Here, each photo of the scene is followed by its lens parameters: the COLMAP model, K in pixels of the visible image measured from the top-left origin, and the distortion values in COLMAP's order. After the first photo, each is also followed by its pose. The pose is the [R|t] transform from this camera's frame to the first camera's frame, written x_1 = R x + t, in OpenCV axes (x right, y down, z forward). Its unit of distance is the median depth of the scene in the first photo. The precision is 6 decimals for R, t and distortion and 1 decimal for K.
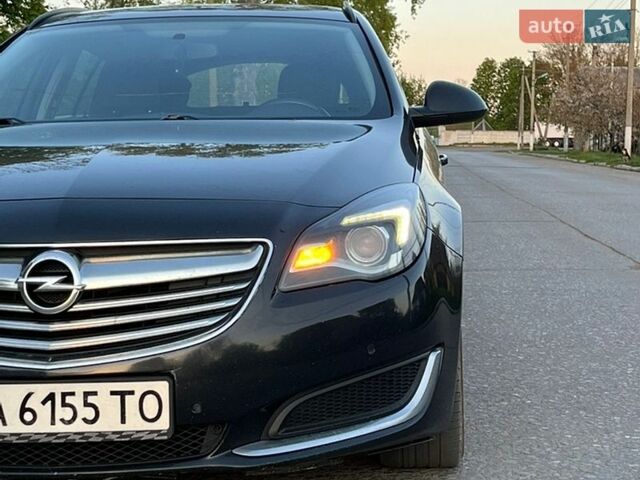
lens RADIAL K [[1384.7, 0, 299.9], [0, 1384.7, 250.6], [0, 0, 1]] dist [0.111578, -0.035604]
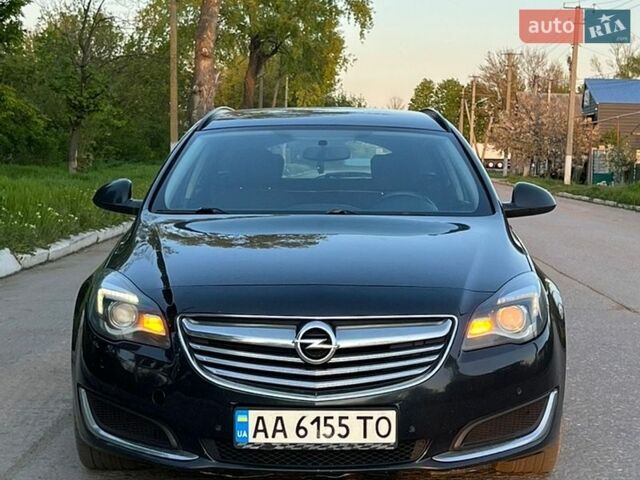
lens RADIAL K [[1384.7, 0, 299.9], [0, 1384.7, 250.6], [0, 0, 1]] dist [0.111578, -0.035604]
pose [[0.998463, 0.022082, 0.050831, -0.271309], [-0.021654, 0.999725, -0.008959, -0.062191], [-0.051015, 0.007845, 0.998667, -0.487704]]
